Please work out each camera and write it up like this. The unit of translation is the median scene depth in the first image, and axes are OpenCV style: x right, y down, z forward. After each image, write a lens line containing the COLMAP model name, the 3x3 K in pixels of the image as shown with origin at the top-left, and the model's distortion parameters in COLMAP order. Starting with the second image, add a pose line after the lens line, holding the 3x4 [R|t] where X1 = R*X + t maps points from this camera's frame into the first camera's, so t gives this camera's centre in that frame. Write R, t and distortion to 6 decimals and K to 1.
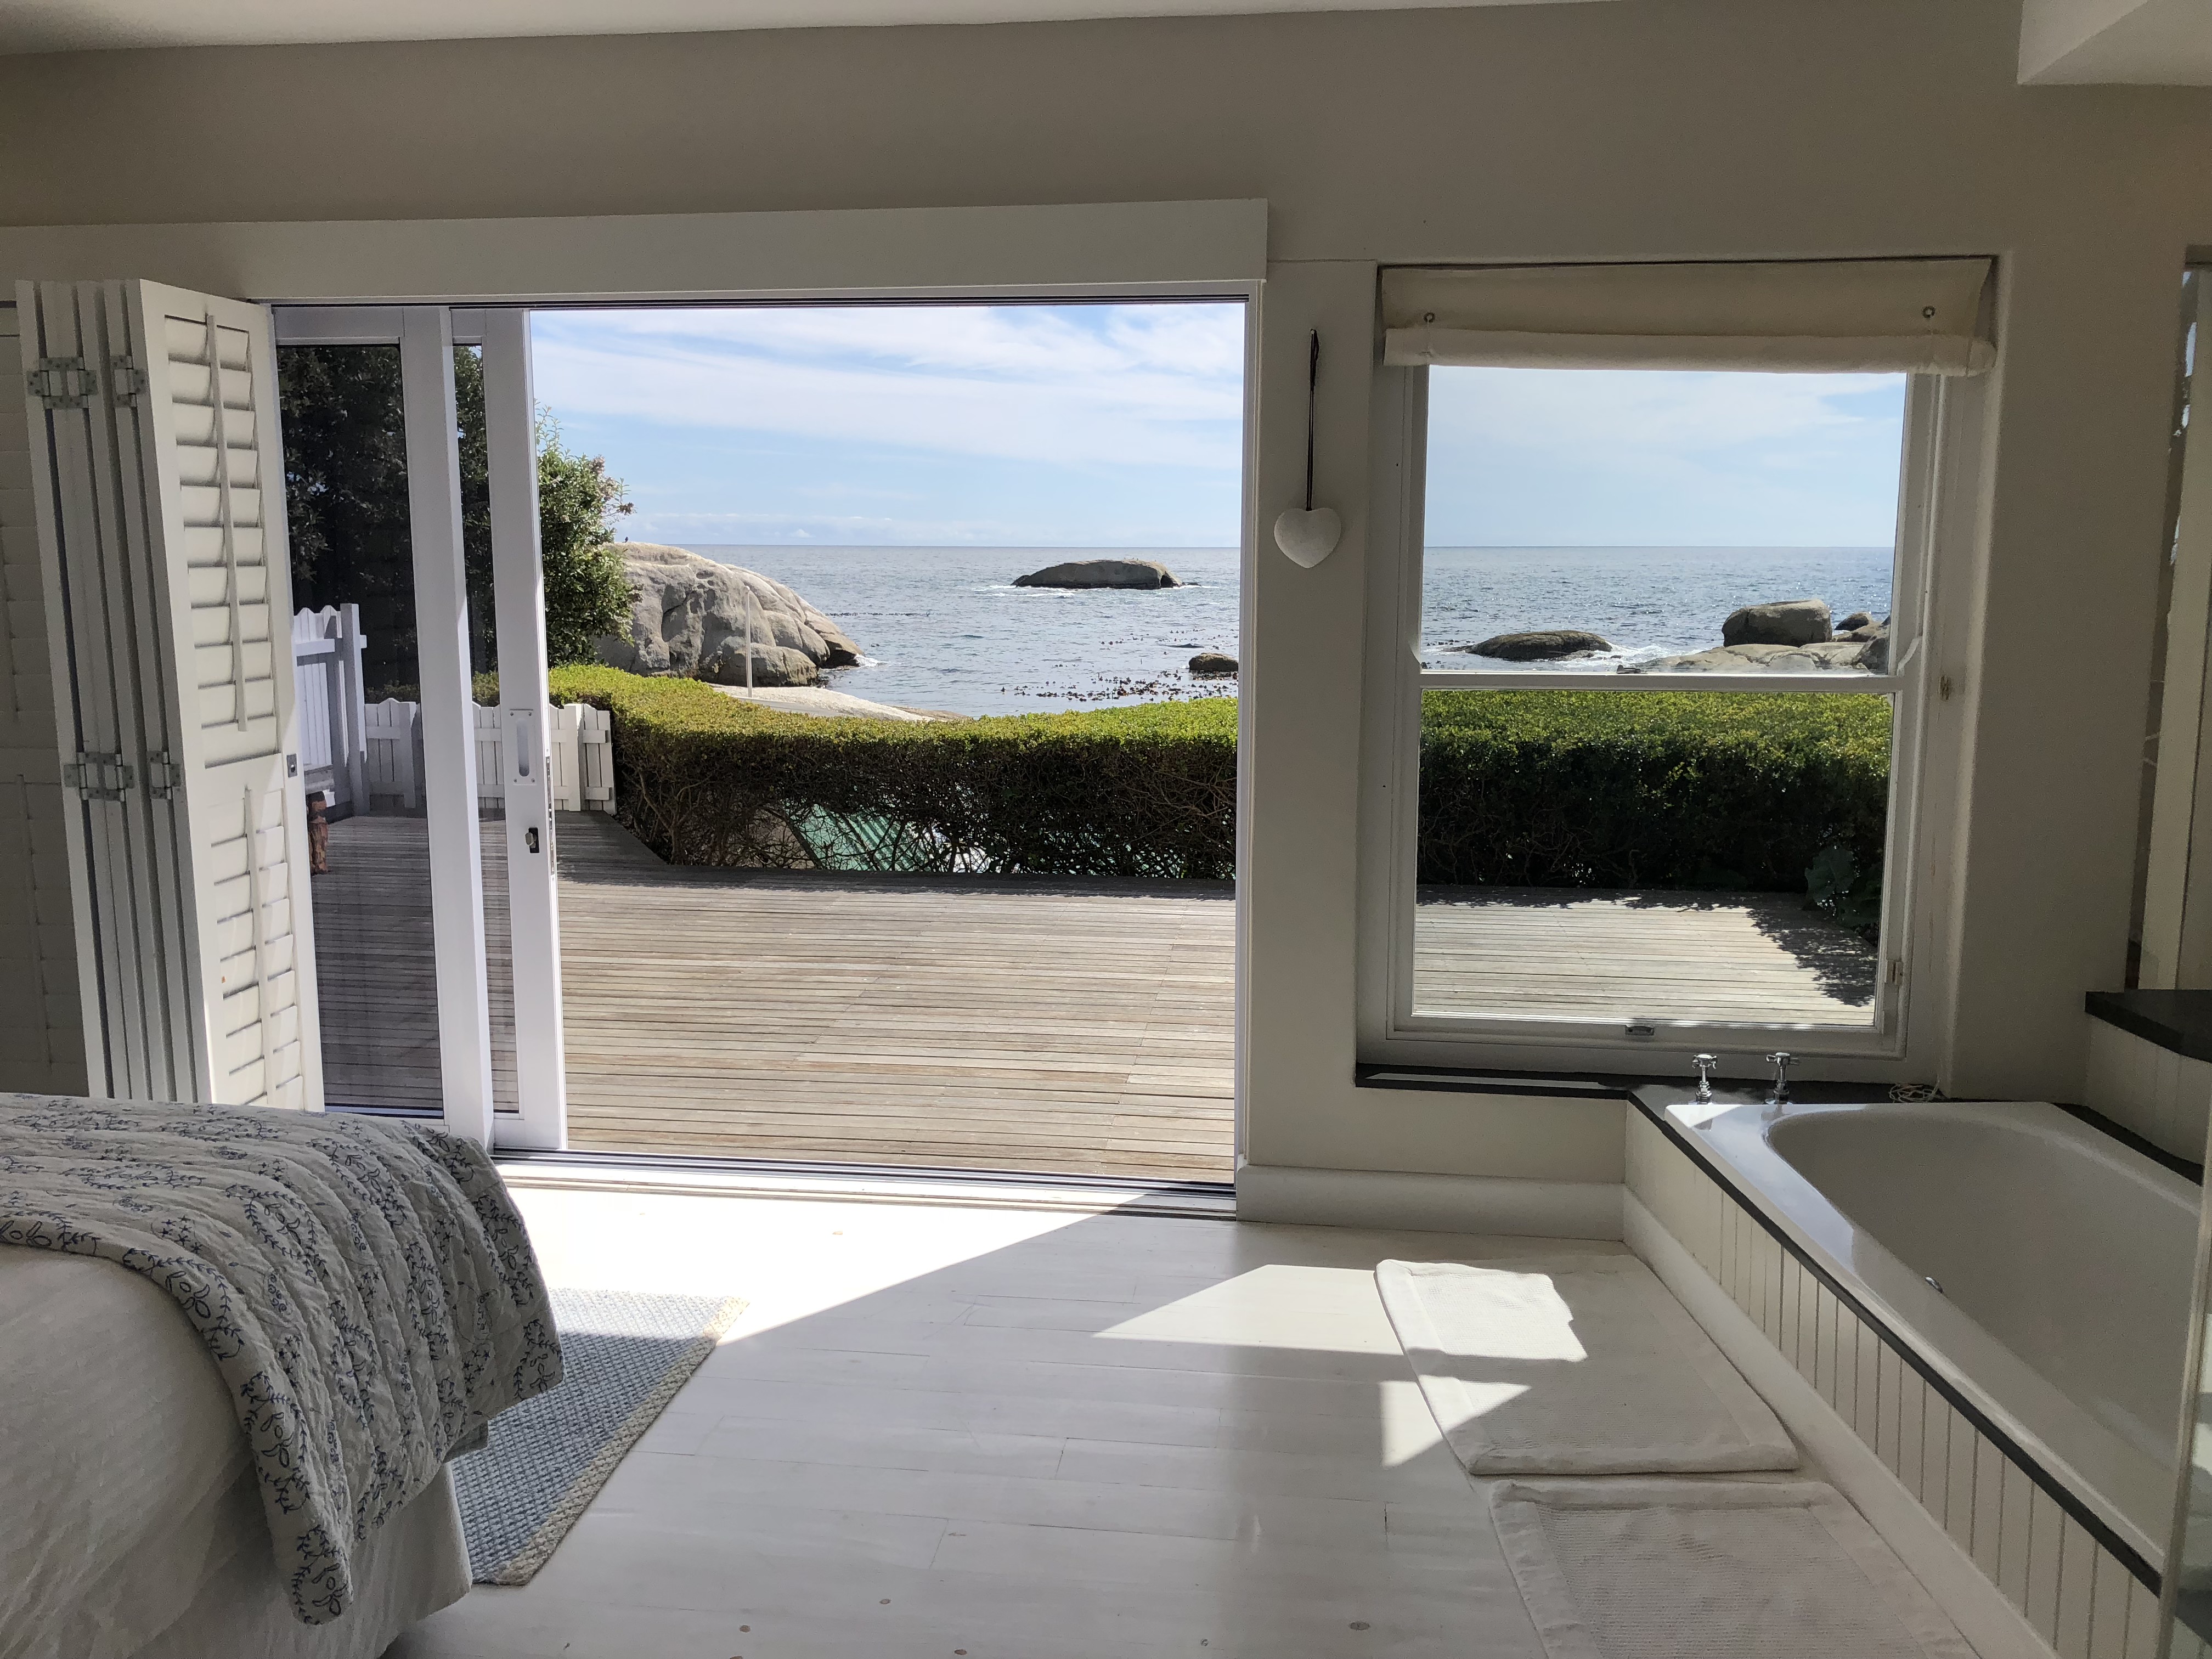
lens RADIAL K [[1794.4, 0, 1106.0], [0, 1794.4, 829.5], [0, 0, 1]] dist [0.078466, 0.002143]
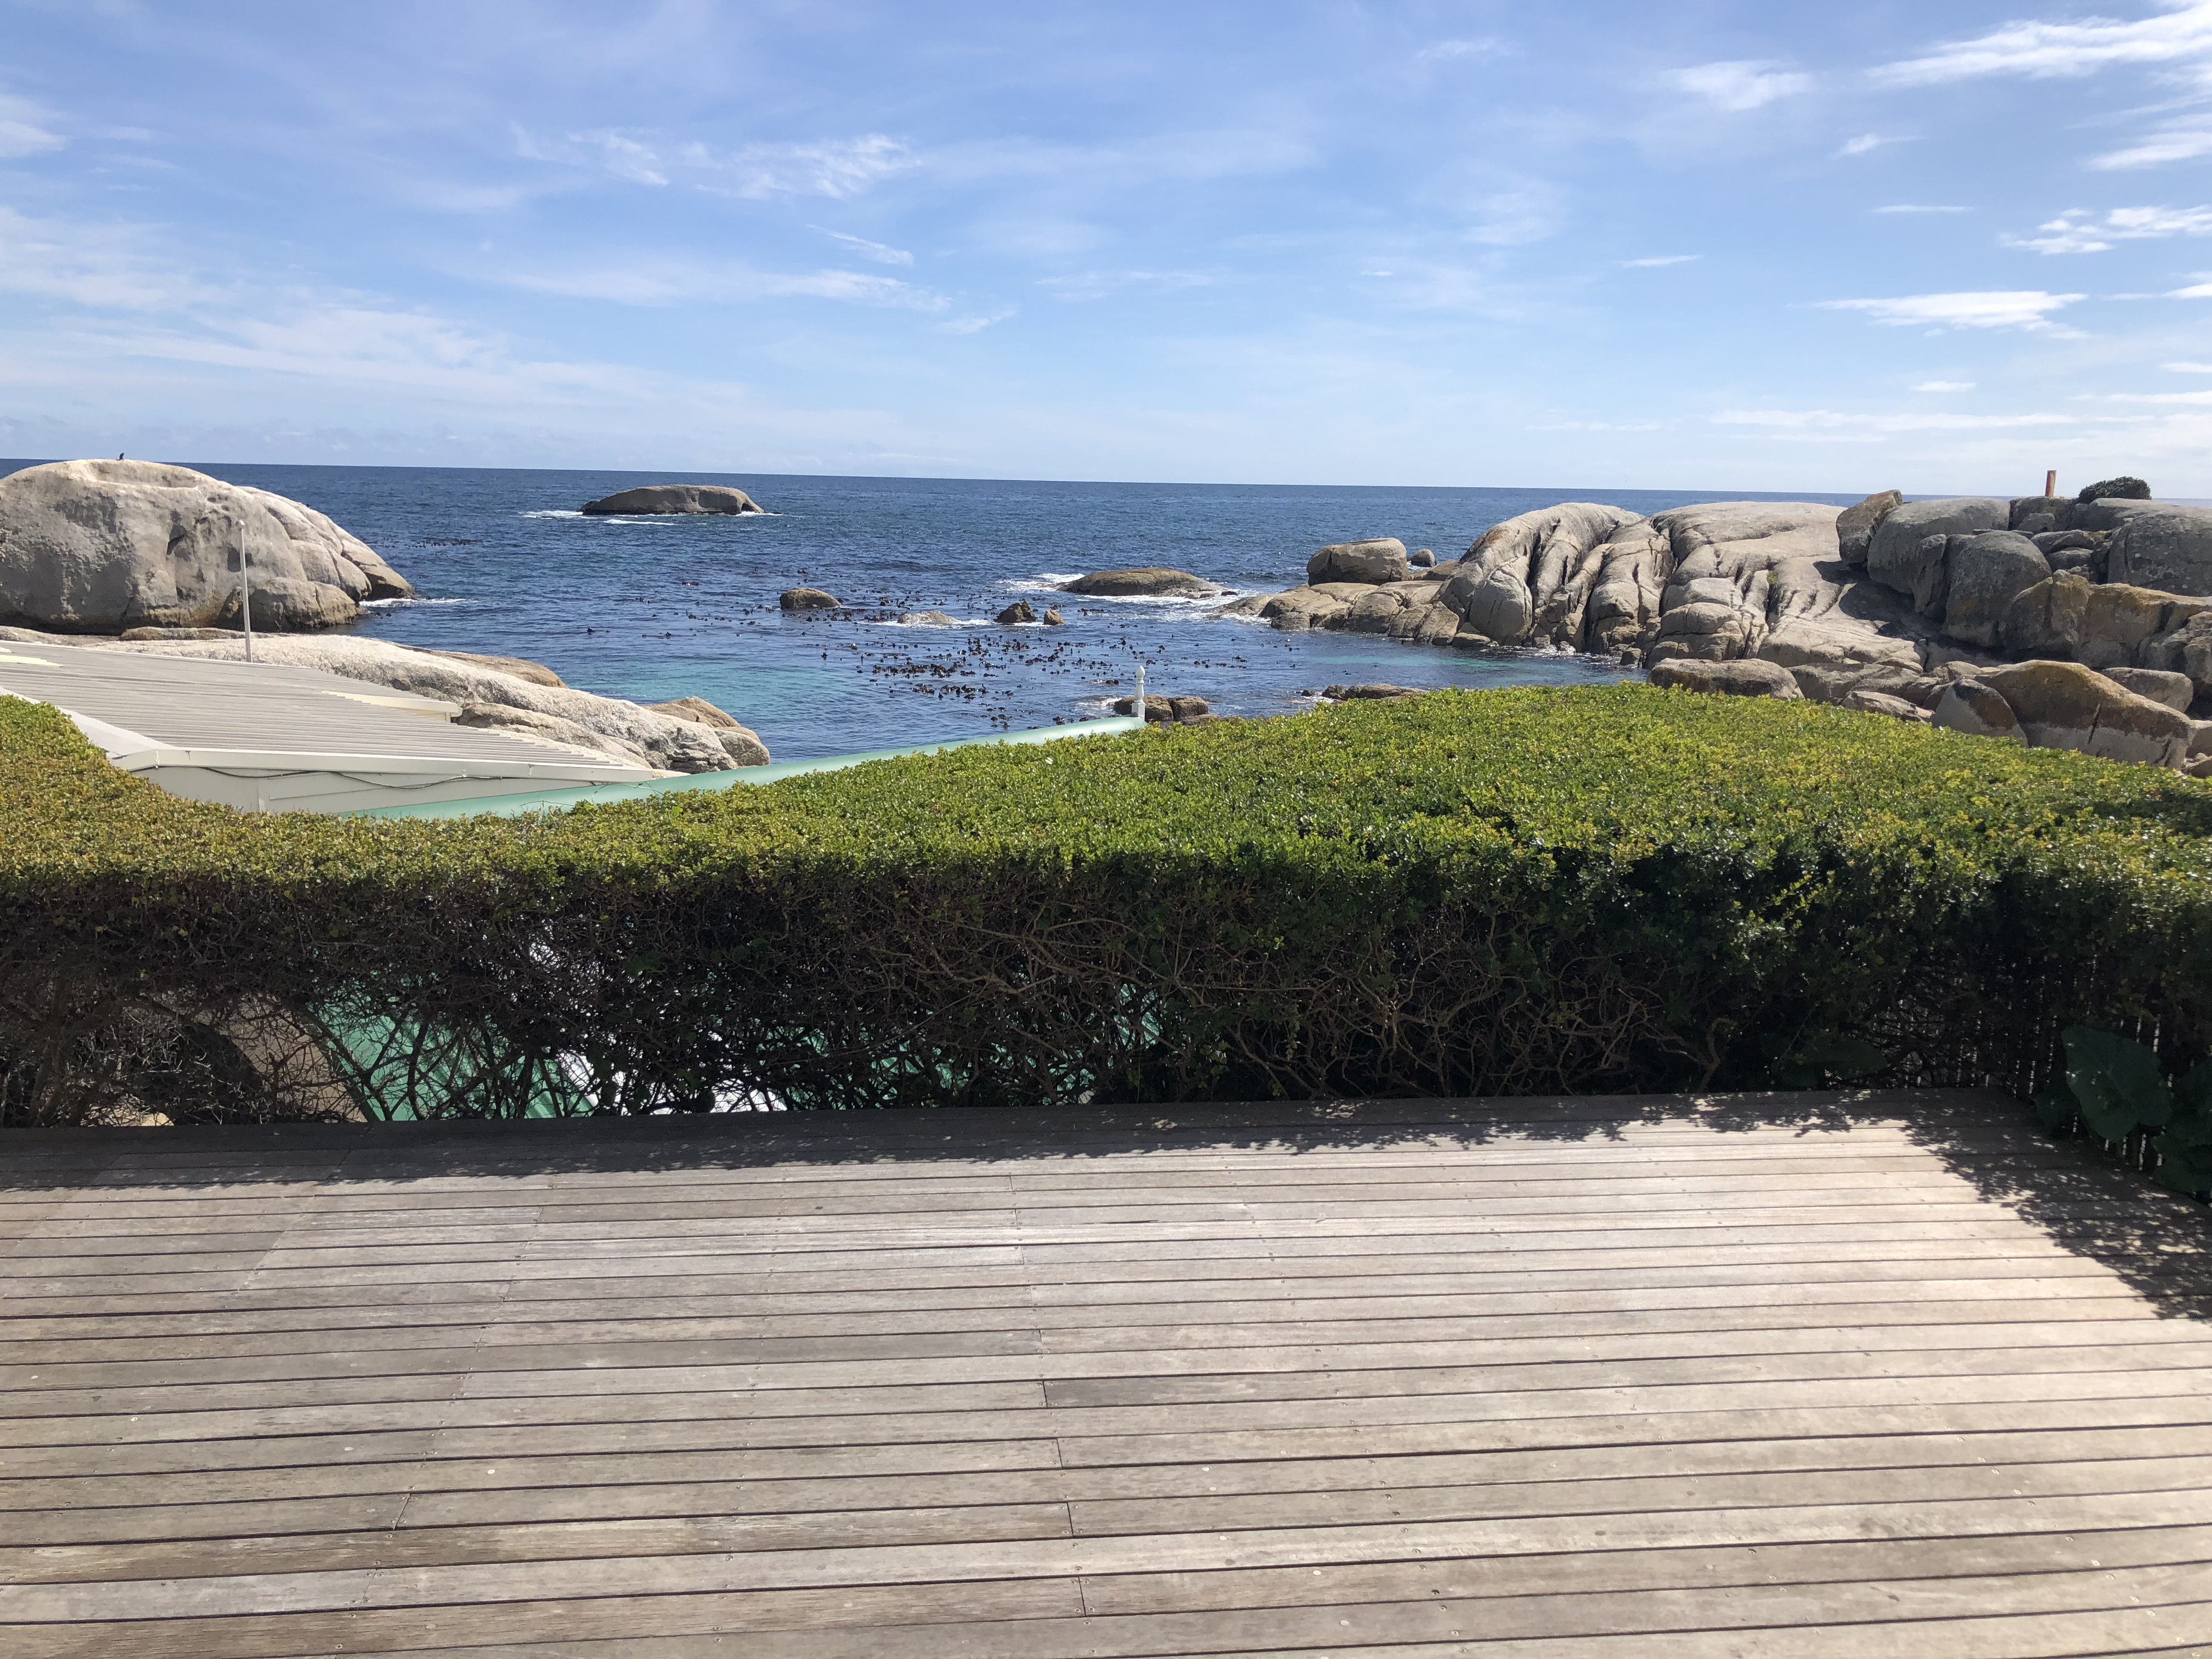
lens RADIAL K [[1801.2, 0, 1101.2], [0, 1801.2, 818.0], [0, 0, 1]] dist [0.003972, 0.008231]
pose [[0.974291, -0.026542, 0.223722, -0.037986], [0.019484, 0.999242, 0.033700, -0.075633], [-0.224447, -0.028474, 0.974070, 0.446342]]
